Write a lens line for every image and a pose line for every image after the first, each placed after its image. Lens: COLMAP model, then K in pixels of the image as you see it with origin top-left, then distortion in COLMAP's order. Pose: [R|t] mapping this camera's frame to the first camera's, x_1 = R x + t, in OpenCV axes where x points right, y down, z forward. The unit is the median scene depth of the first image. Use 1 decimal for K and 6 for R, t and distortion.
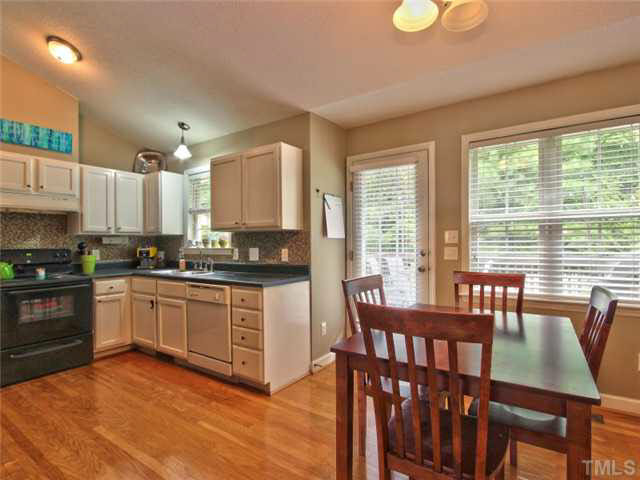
lens RADIAL K [[331.9, 0, 320.8], [0, 331.9, 242.6], [0, 0, 1]] dist [-0.006436, 0.001286]
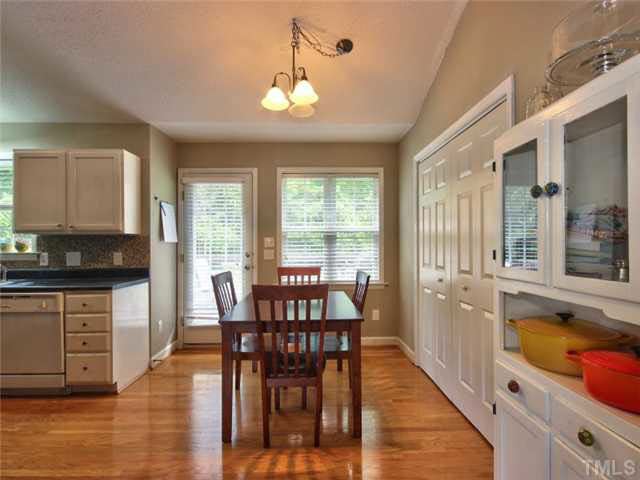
lens RADIAL K [[331.9, 0, 320.8], [0, 331.9, 242.6], [0, 0, 1]] dist [-0.006436, 0.001286]
pose [[0.804006, 0.006441, 0.594586, -0.209256], [-0.001170, 0.999957, -0.009249, -0.002891], [-0.594620, 0.006741, 0.803979, -0.172064]]
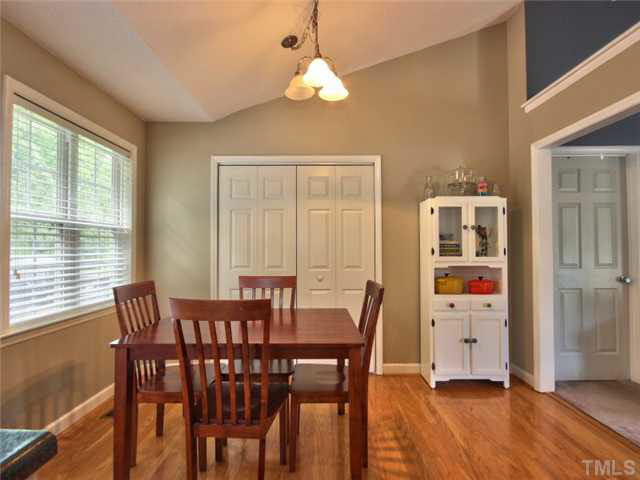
lens RADIAL K [[331.9, 0, 320.8], [0, 331.9, 242.6], [0, 0, 1]] dist [-0.006436, 0.001286]
pose [[-0.568560, 0.024391, 0.822280, -0.350968], [0.005373, 0.999649, -0.025937, 0.005418], [-0.822624, -0.010328, -0.568492, 0.770335]]
